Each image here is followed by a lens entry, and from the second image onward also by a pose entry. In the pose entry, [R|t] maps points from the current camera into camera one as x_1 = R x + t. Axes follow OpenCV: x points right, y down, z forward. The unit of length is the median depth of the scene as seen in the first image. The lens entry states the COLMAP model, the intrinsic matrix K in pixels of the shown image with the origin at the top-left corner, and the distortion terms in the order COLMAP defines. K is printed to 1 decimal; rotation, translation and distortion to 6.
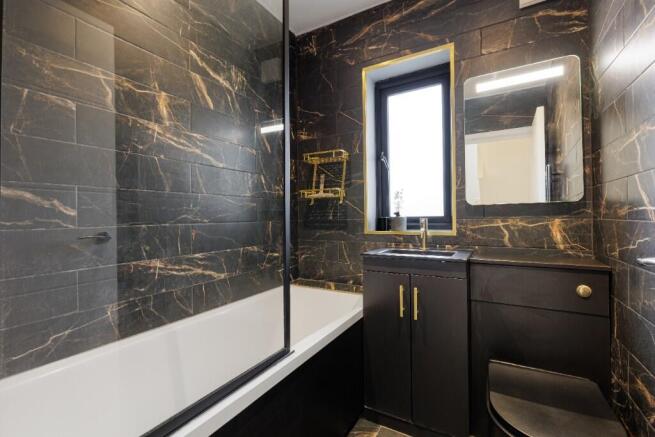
lens RADIAL K [[295.2, 0, 327.0], [0, 295.2, 216.9], [0, 0, 1]] dist [-0.001853, 0.001757]
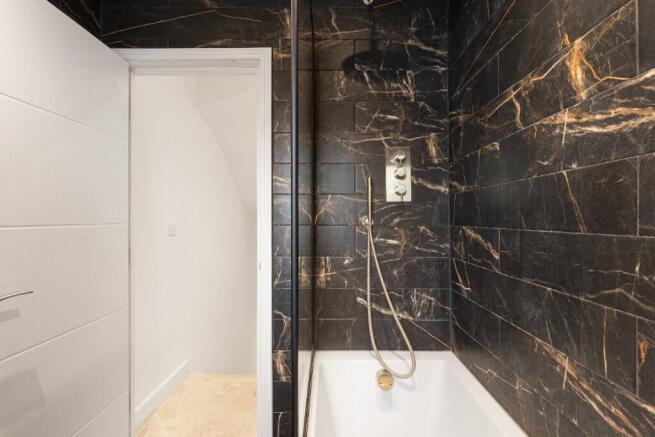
lens RADIAL K [[295.2, 0, 327.5], [0, 295.2, 217.8], [0, 0, 1]] dist [-0.001853, 0.001757]
pose [[-0.870772, 0.010525, -0.491575, 0.082748], [0.009632, 0.999944, 0.004348, -0.120738], [0.491593, -0.000949, -0.870824, 1.260867]]
